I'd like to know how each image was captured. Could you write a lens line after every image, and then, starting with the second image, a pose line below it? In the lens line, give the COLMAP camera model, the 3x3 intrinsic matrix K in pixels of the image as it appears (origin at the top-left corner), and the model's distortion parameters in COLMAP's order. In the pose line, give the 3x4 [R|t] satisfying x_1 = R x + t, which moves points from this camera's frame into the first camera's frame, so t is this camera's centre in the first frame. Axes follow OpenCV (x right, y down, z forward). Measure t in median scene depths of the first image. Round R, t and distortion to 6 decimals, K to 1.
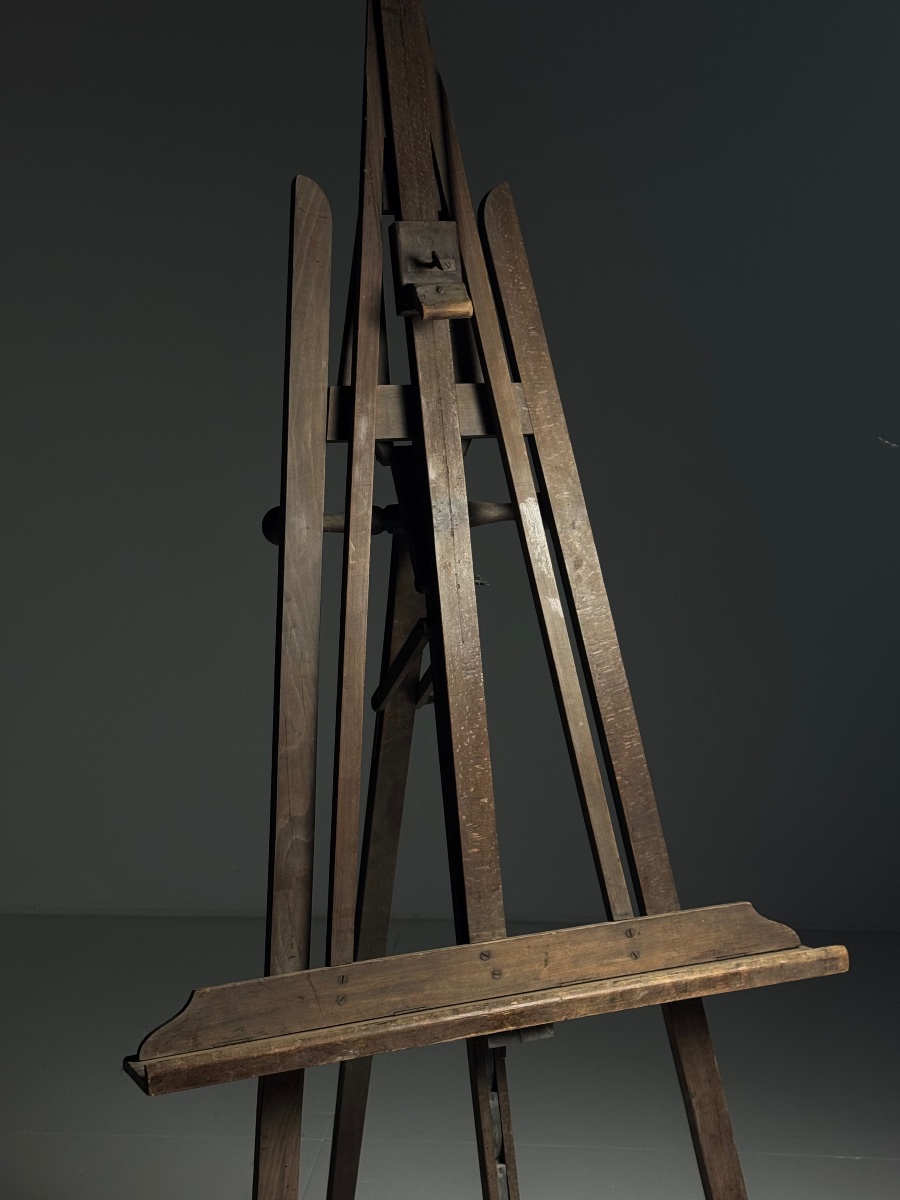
lens RADIAL K [[1793.4, 0, 450.0], [0, 1793.4, 602.9], [0, 0, 1]] dist [0.134301, 0.000000]
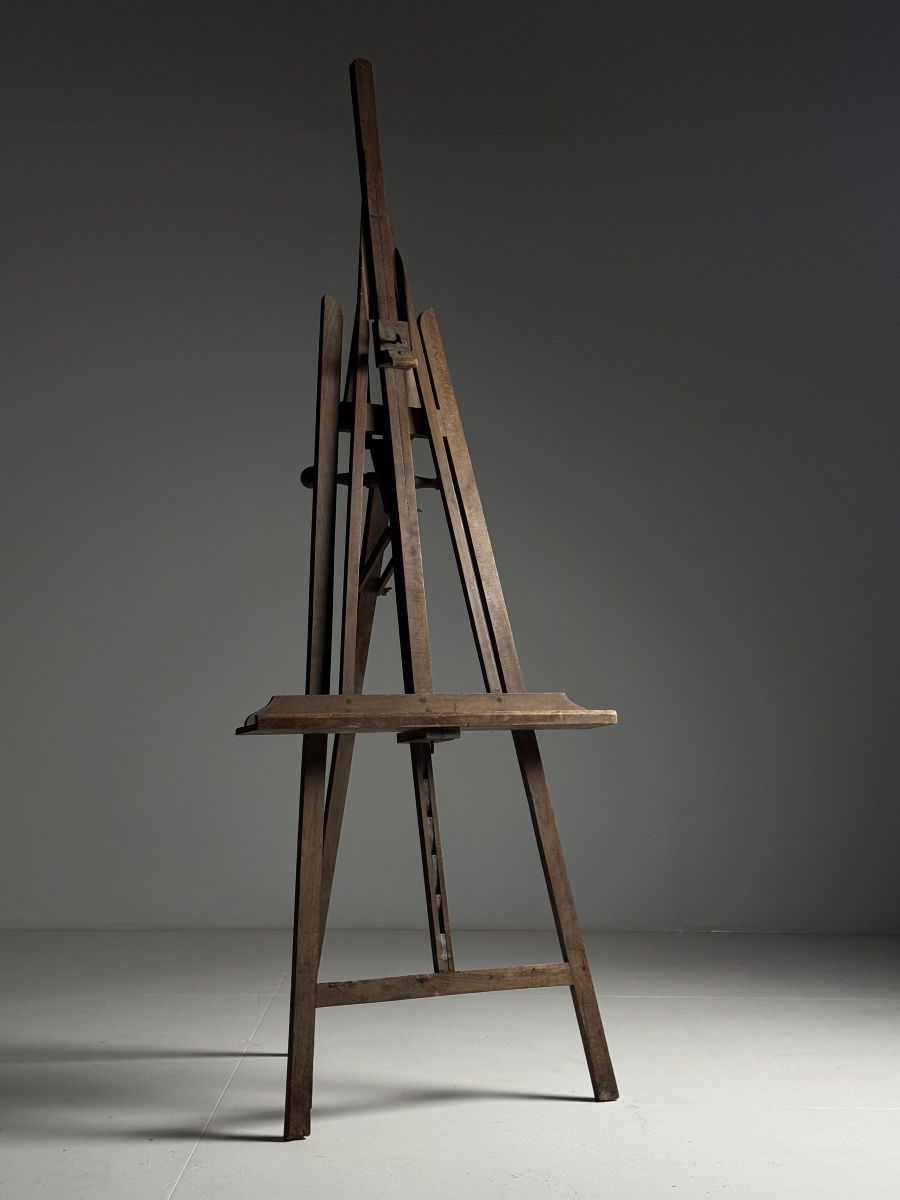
lens RADIAL K [[1928.9, 0, 456.9], [0, 1928.9, 603.4], [0, 0, 1]] dist [0.152919, 0.000000]
pose [[0.994627, 0.020015, 0.101567, -0.145707], [-0.000424, 0.981912, -0.189336, 0.464375], [-0.103520, 0.188276, 0.976645, -0.935929]]
